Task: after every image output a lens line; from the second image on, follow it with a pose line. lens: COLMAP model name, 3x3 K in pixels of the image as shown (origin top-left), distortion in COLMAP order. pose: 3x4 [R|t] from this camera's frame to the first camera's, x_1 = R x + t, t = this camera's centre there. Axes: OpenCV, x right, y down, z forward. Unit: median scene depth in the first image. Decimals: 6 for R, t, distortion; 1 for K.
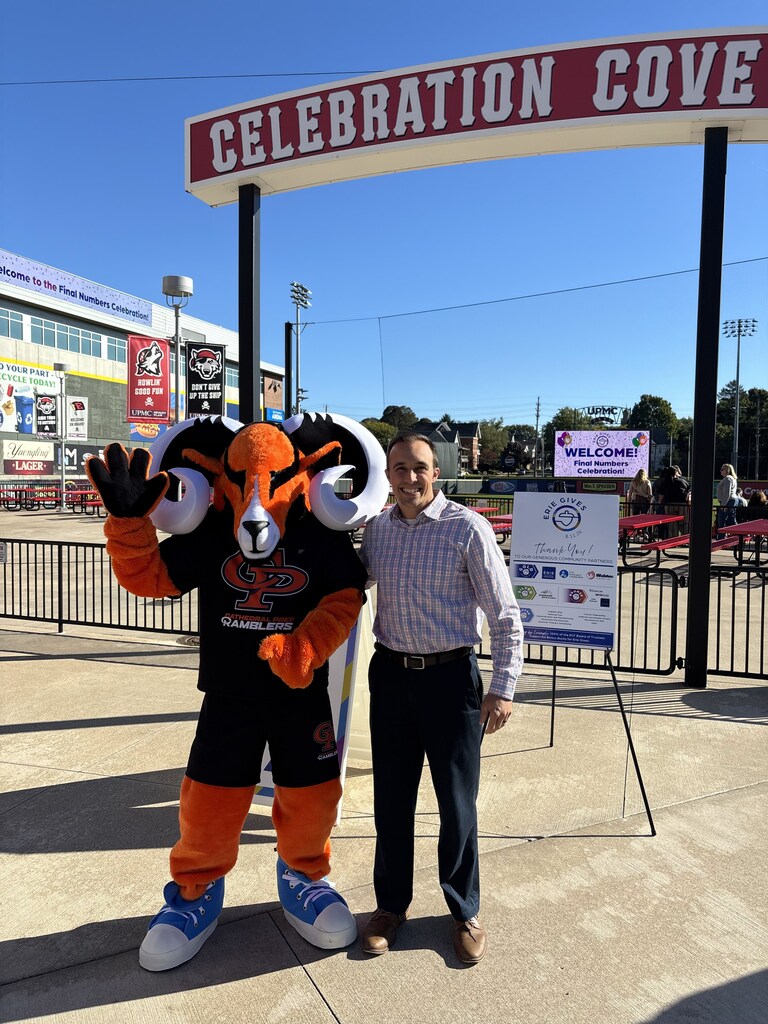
lens RADIAL K [[777.3, 0, 384.0], [0, 777.3, 512.0], [0, 0, 1]] dist [0.028631, -0.005273]
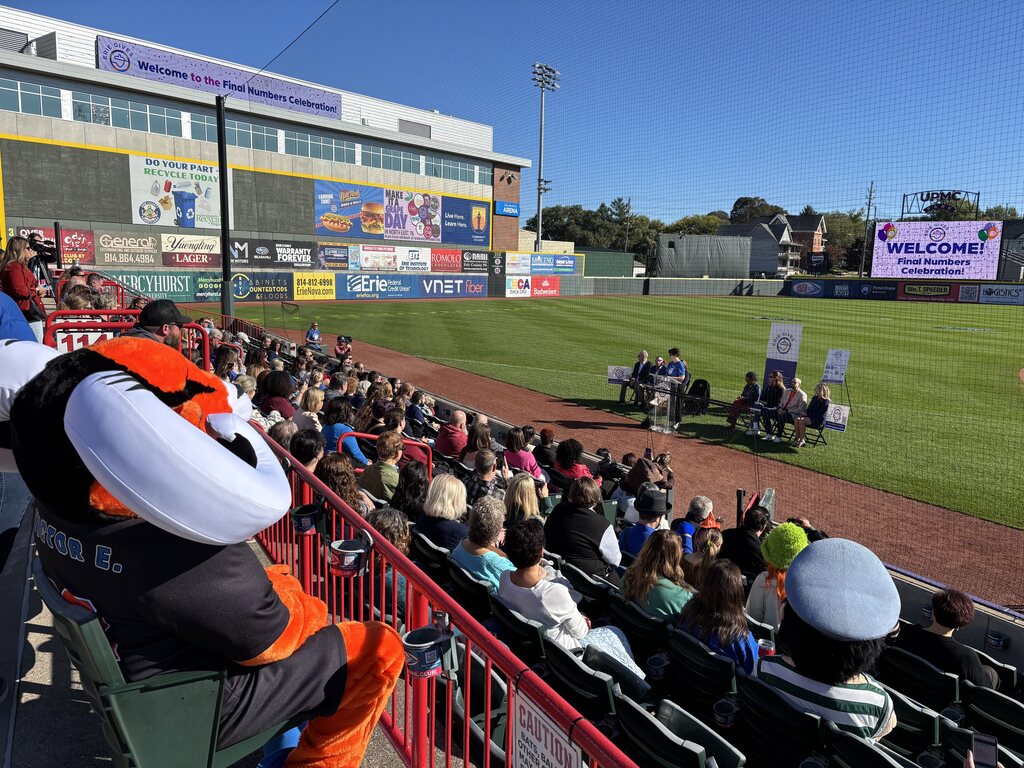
lens RADIAL K [[777.3, 0, 512.0], [0, 777.3, 384.0], [0, 0, 1]] dist [0.028631, -0.005273]
pose [[0.941764, 0.059003, -0.331059, 0.141498], [-0.027785, 0.994773, 0.098253, -0.002609], [0.335126, -0.083333, 0.938481, 0.060787]]
